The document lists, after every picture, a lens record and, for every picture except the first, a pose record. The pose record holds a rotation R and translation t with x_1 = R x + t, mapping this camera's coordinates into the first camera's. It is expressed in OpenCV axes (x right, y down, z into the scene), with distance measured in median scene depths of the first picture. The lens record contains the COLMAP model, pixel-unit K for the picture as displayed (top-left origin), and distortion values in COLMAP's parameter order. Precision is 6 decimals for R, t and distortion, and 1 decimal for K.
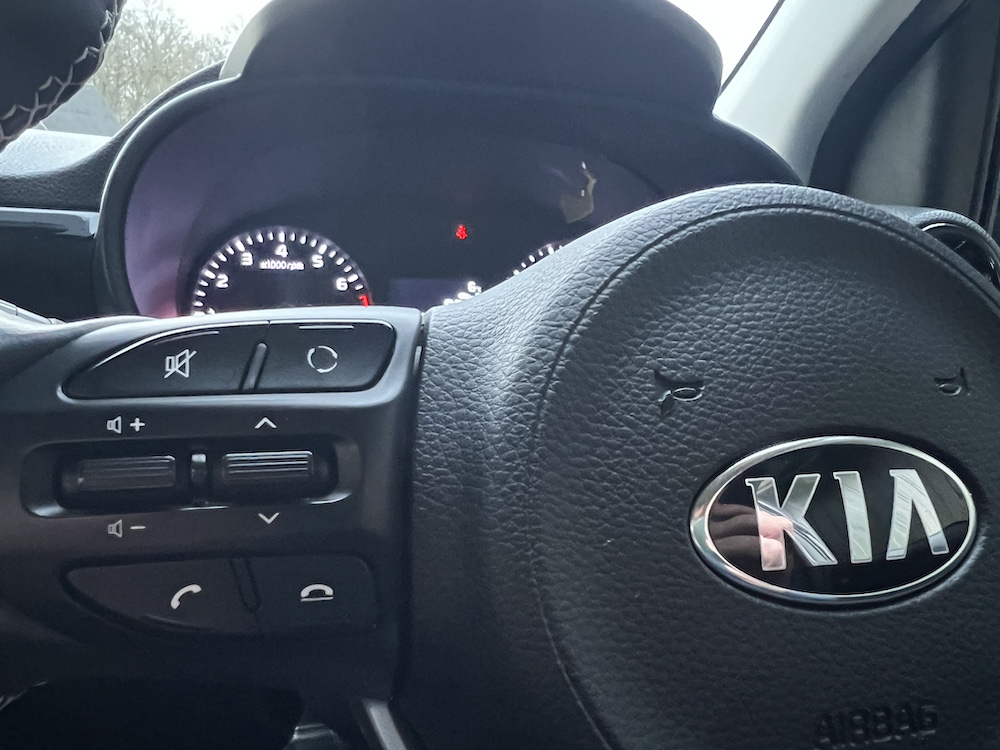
lens RADIAL K [[735.2, 0, 501.2], [0, 735.2, 418.4], [0, 0, 1]] dist [-0.050739, 0.088979]
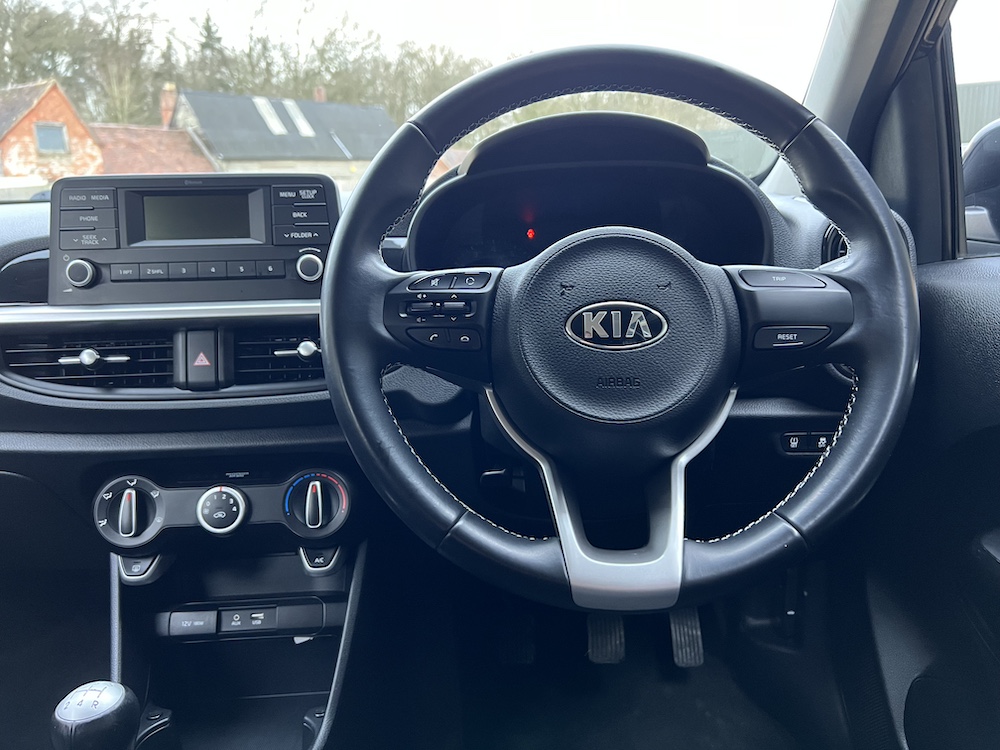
lens RADIAL K [[759.0, 0, 525.6], [0, 759.0, 373.1], [0, 0, 1]] dist [0.004966, -0.003447]
pose [[0.952782, 0.013372, -0.303359, 1.127796], [-0.029742, 0.998336, -0.049407, 0.533885], [0.302194, 0.056097, 0.951594, -2.406624]]
